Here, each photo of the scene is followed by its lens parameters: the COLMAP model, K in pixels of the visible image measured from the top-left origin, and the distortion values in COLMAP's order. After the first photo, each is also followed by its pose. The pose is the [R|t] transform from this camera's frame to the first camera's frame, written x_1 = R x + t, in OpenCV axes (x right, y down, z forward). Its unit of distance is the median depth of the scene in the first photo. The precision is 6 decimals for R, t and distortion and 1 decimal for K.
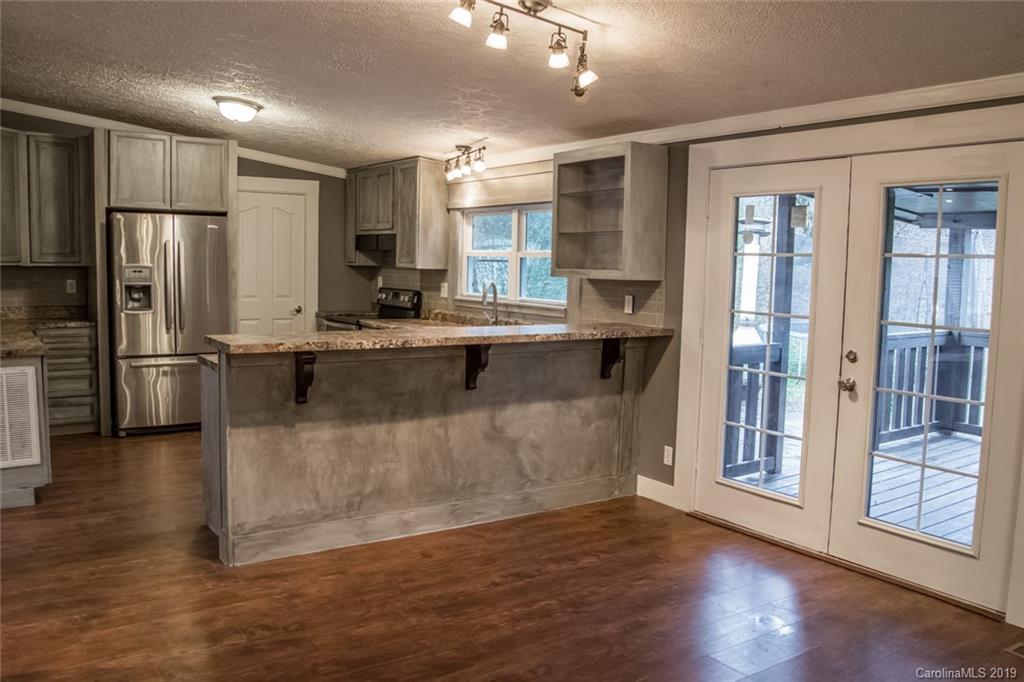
lens RADIAL K [[833.5, 0, 513.8], [0, 833.5, 343.1], [0, 0, 1]] dist [-0.068012, 0.001956]
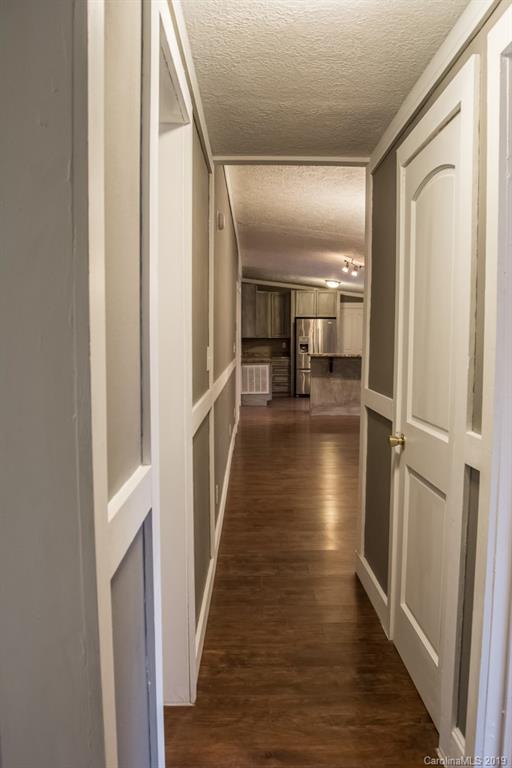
lens RADIAL K [[625.1, 0, 258.2], [0, 625.1, 390.4], [0, 0, 1]] dist [-0.068012, 0.001956]
pose [[0.836822, 0.024947, -0.546906, 0.794098], [-0.036332, 0.999290, -0.010009, 0.156100], [0.546268, 0.028246, 0.837134, -1.190946]]
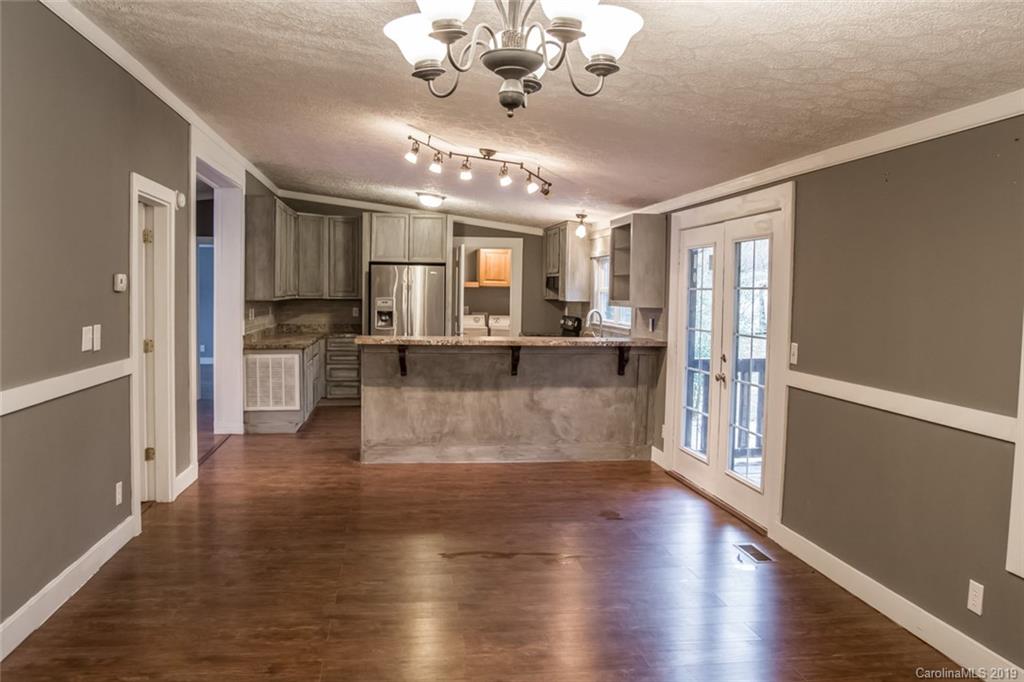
lens RADIAL K [[833.5, 0, 516.9], [0, 833.5, 333.9], [0, 0, 1]] dist [-0.068012, 0.001956]
pose [[0.900233, 0.014869, -0.435154, 0.594994], [-0.038722, 0.998191, -0.045999, 0.046331], [0.433683, 0.058260, 0.899180, -0.401630]]
